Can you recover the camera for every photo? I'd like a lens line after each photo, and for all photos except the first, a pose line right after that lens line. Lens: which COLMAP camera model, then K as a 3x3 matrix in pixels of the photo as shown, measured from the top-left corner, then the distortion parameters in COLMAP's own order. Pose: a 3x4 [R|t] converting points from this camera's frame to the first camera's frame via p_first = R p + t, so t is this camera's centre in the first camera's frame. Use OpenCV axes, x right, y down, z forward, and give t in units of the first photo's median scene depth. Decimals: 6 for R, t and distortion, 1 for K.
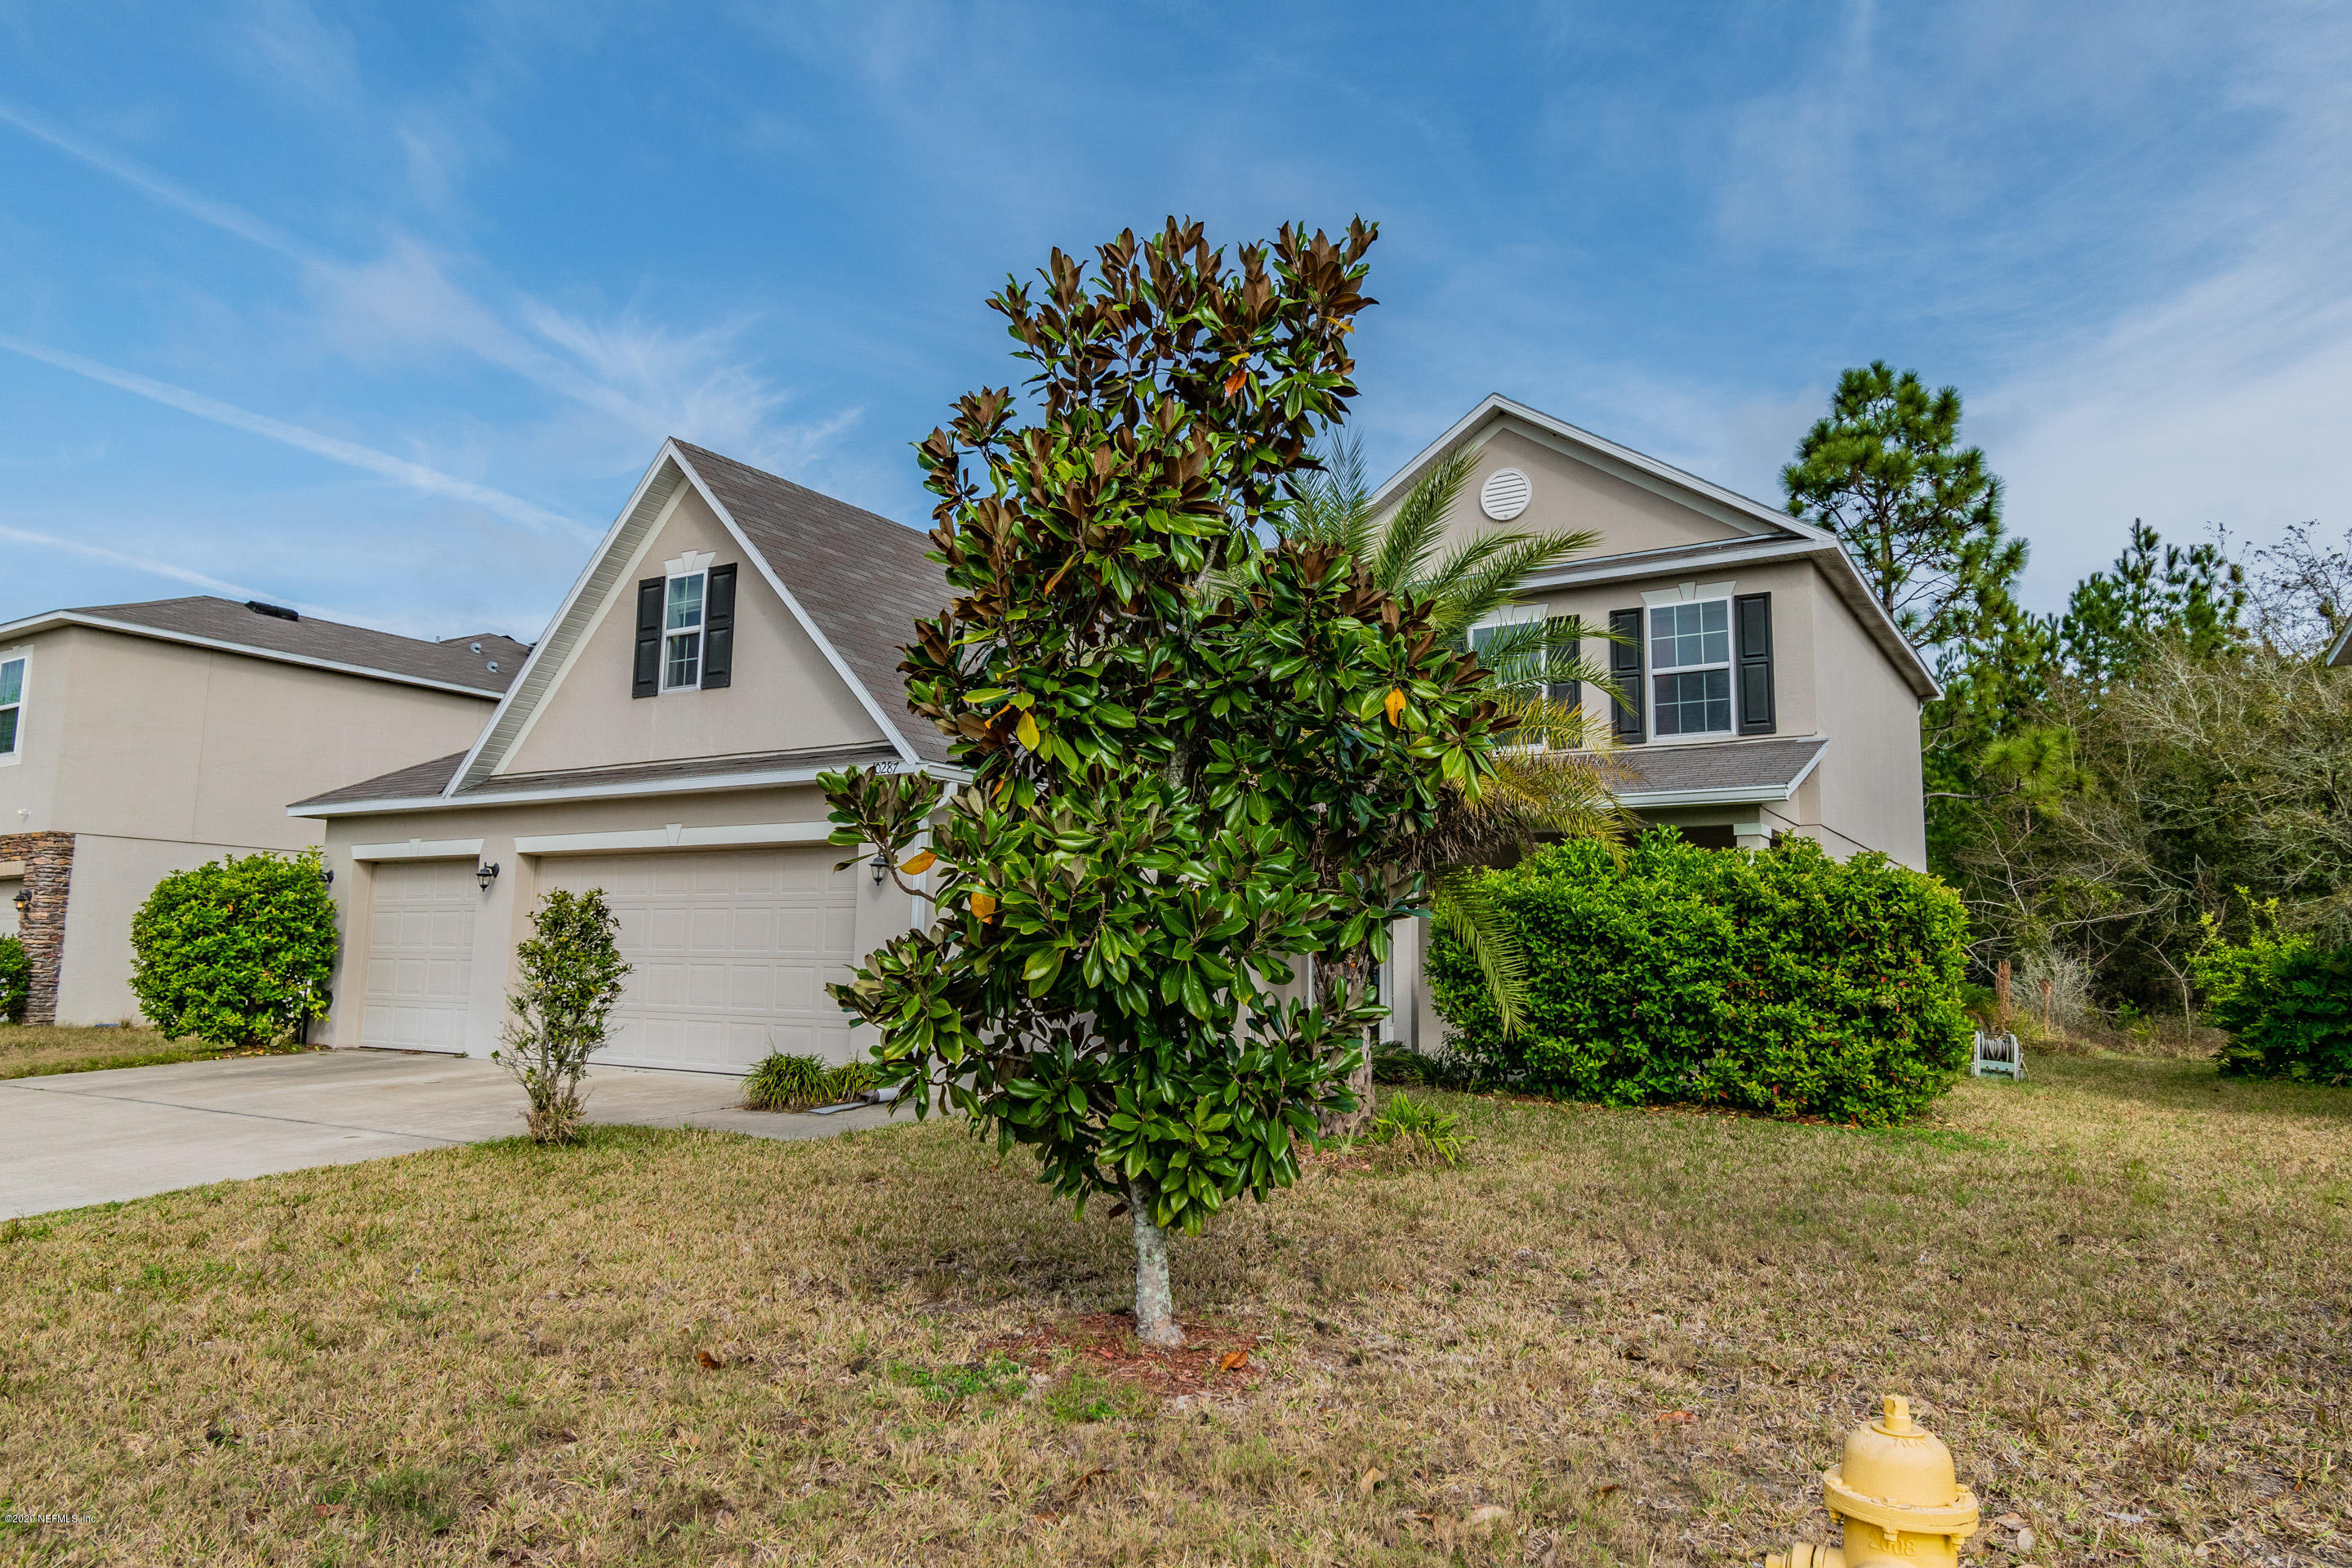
lens RADIAL K [[1482.9, 0, 1185.1], [0, 1482.9, 790.3], [0, 0, 1]] dist [-0.007216, -0.002013]
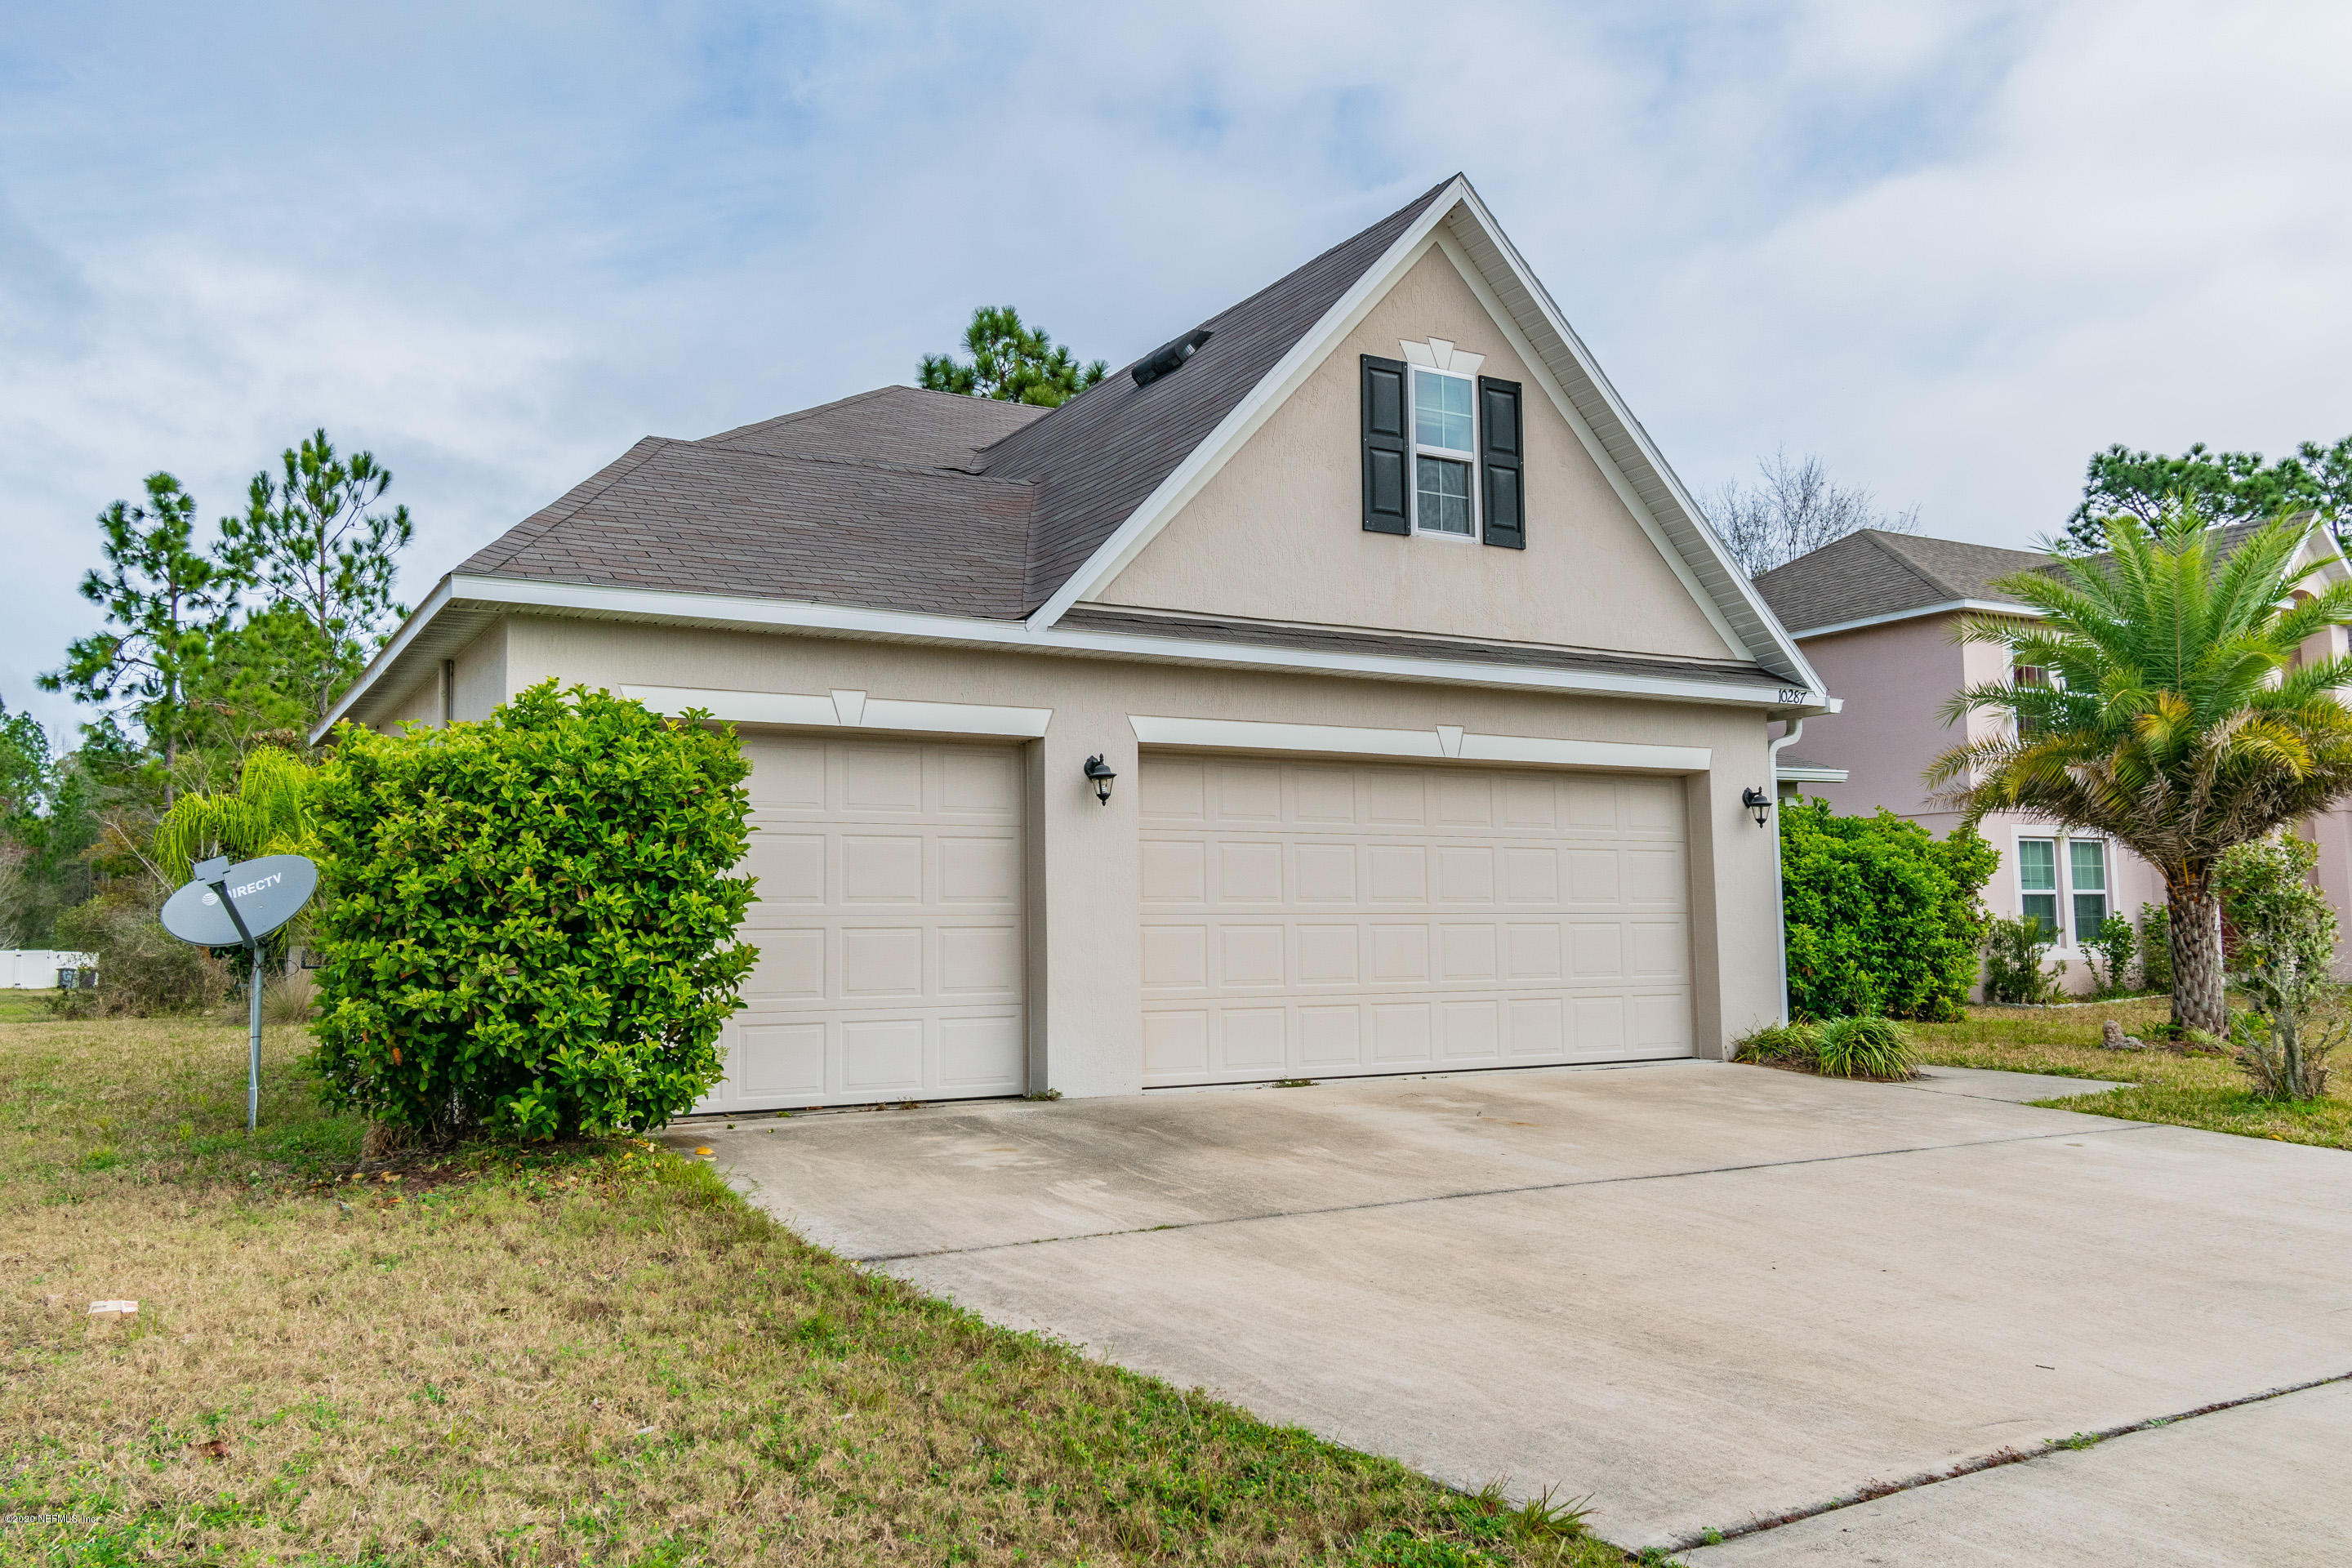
lens RADIAL K [[1864.4, 0, 1183.4], [0, 1864.4, 773.1], [0, 0, 1]] dist [-0.005015, -0.004126]
pose [[0.474510, 0.055457, 0.878502, -1.068487], [-0.088864, 0.995933, -0.014871, 0.062595], [-0.875753, -0.071011, 0.477508, 0.615981]]
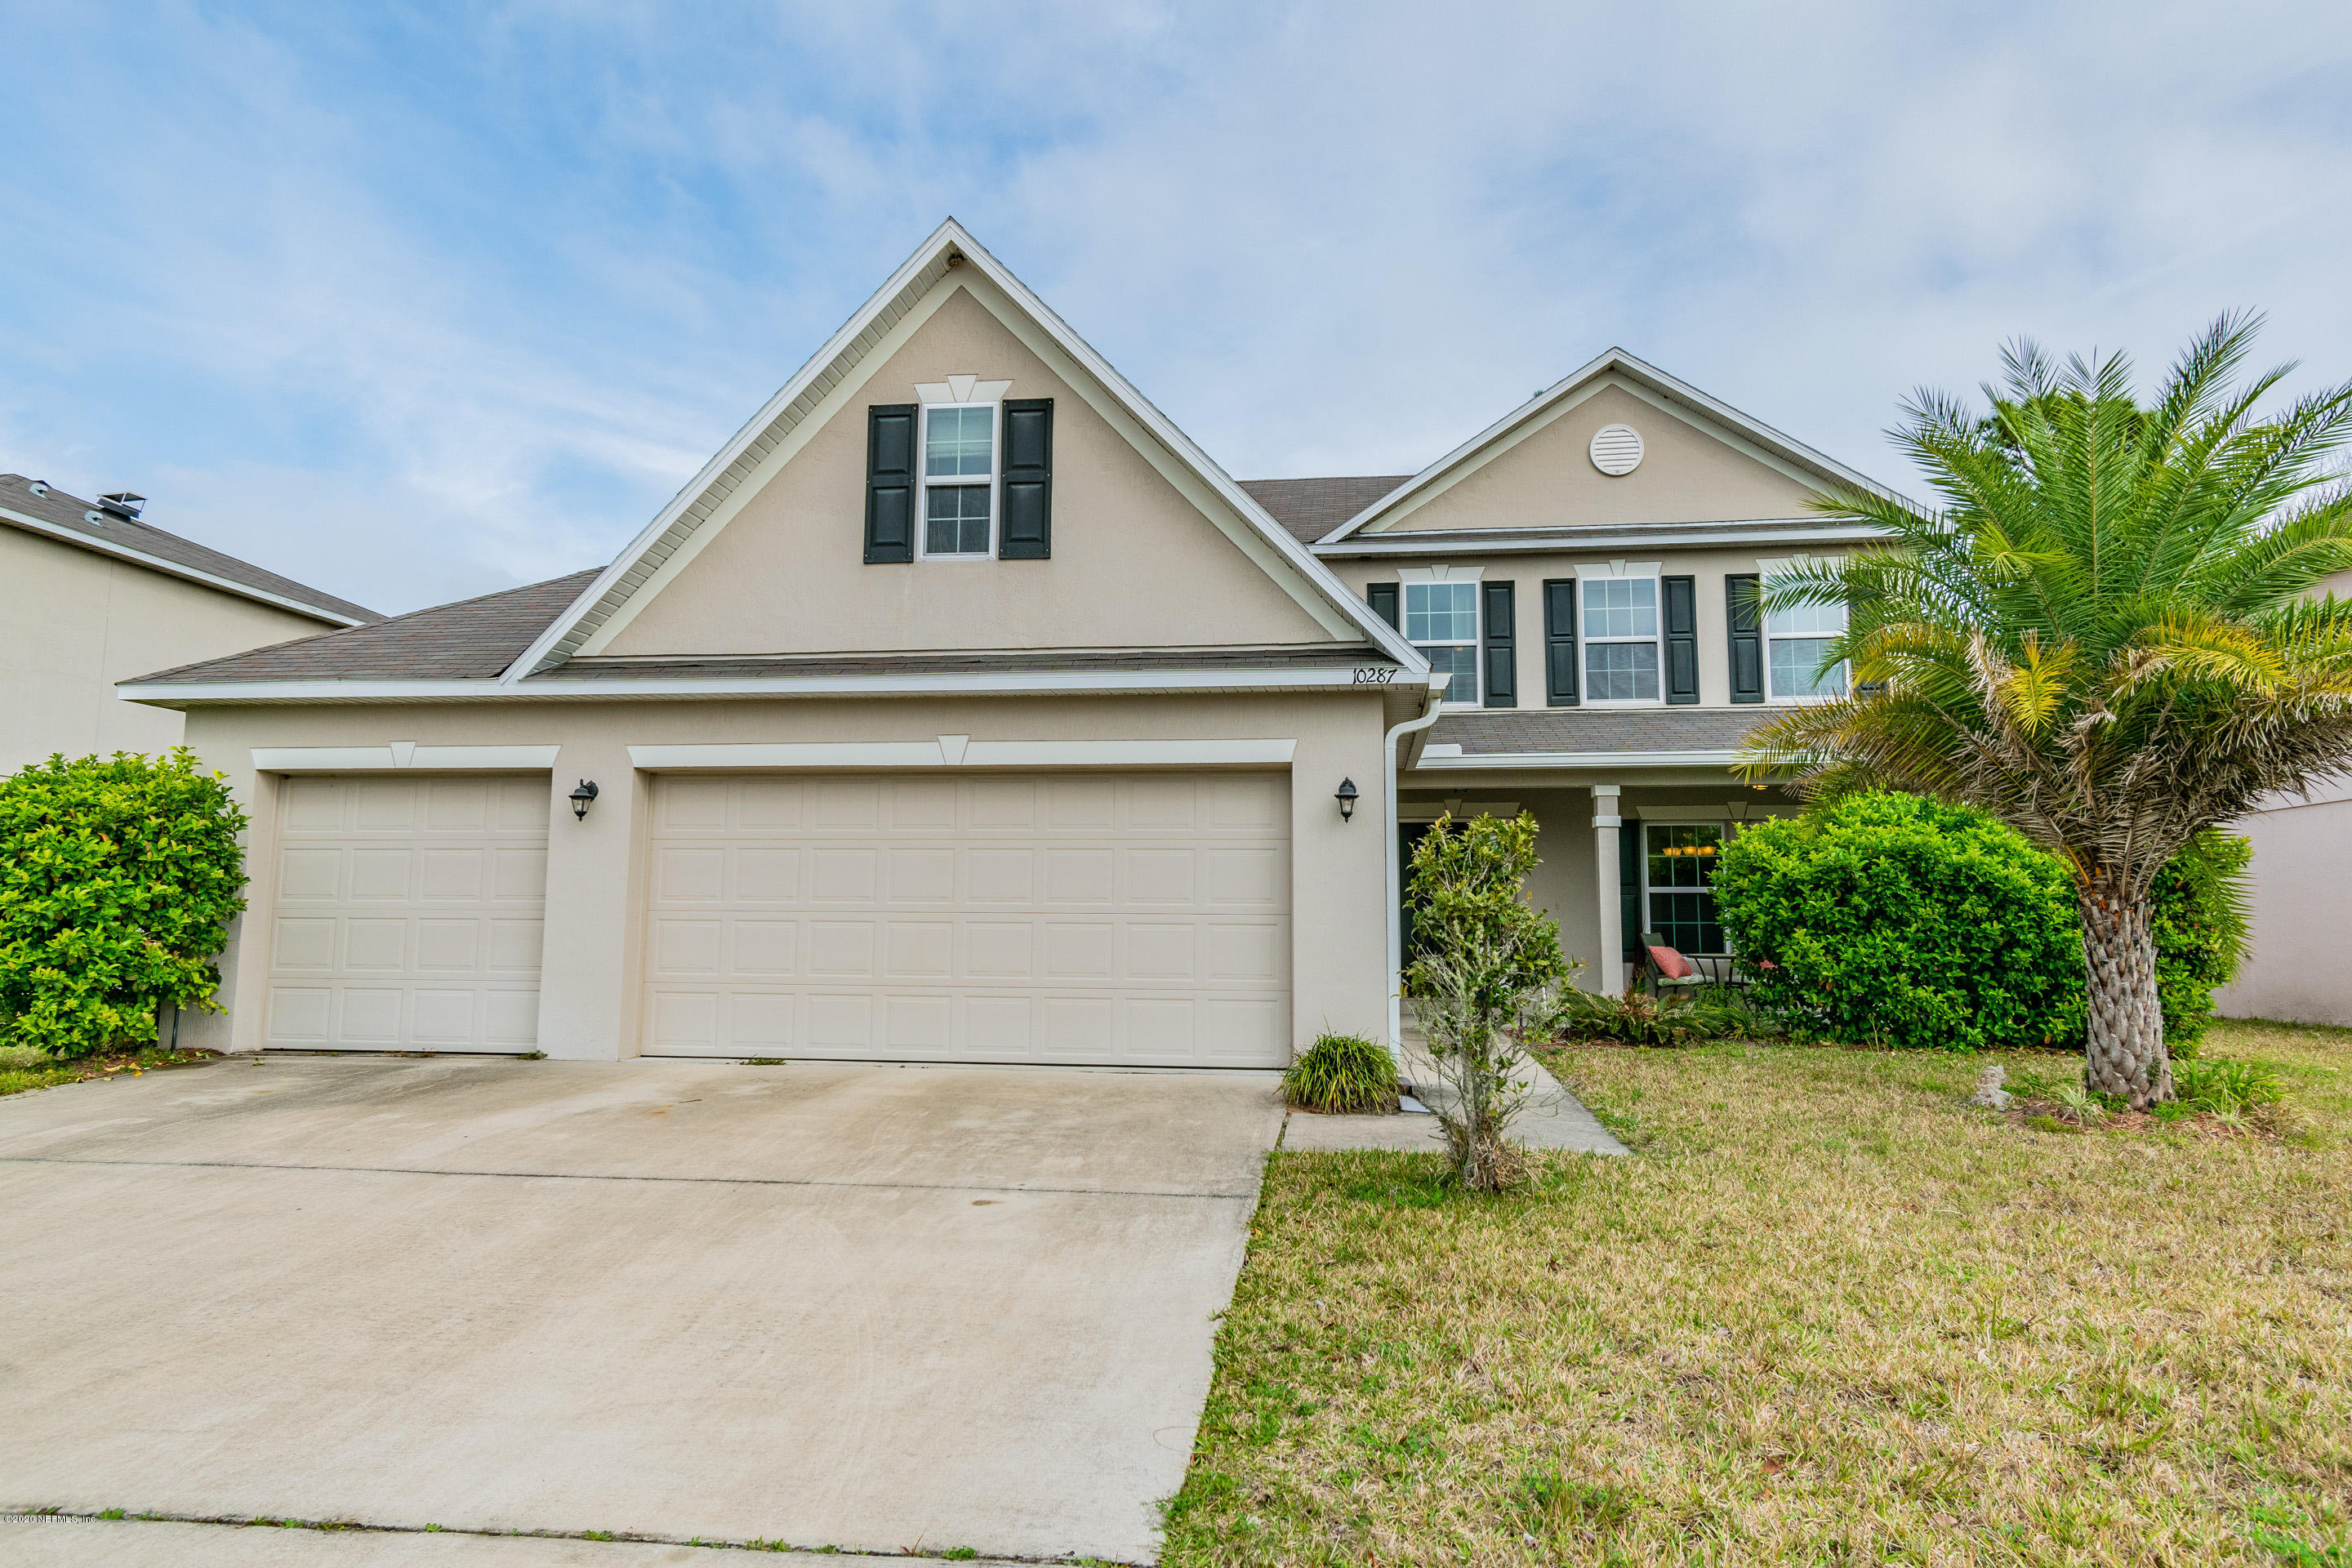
lens RADIAL K [[1378.9, 0, 1166.3], [0, 1378.9, 783.9], [0, 0, 1]] dist [-0.004497, 0.001722]
pose [[0.910725, 0.032365, 0.411743, -0.480175], [-0.041772, 0.999031, 0.013865, 0.029648], [-0.410896, -0.029827, 0.911194, 0.287295]]
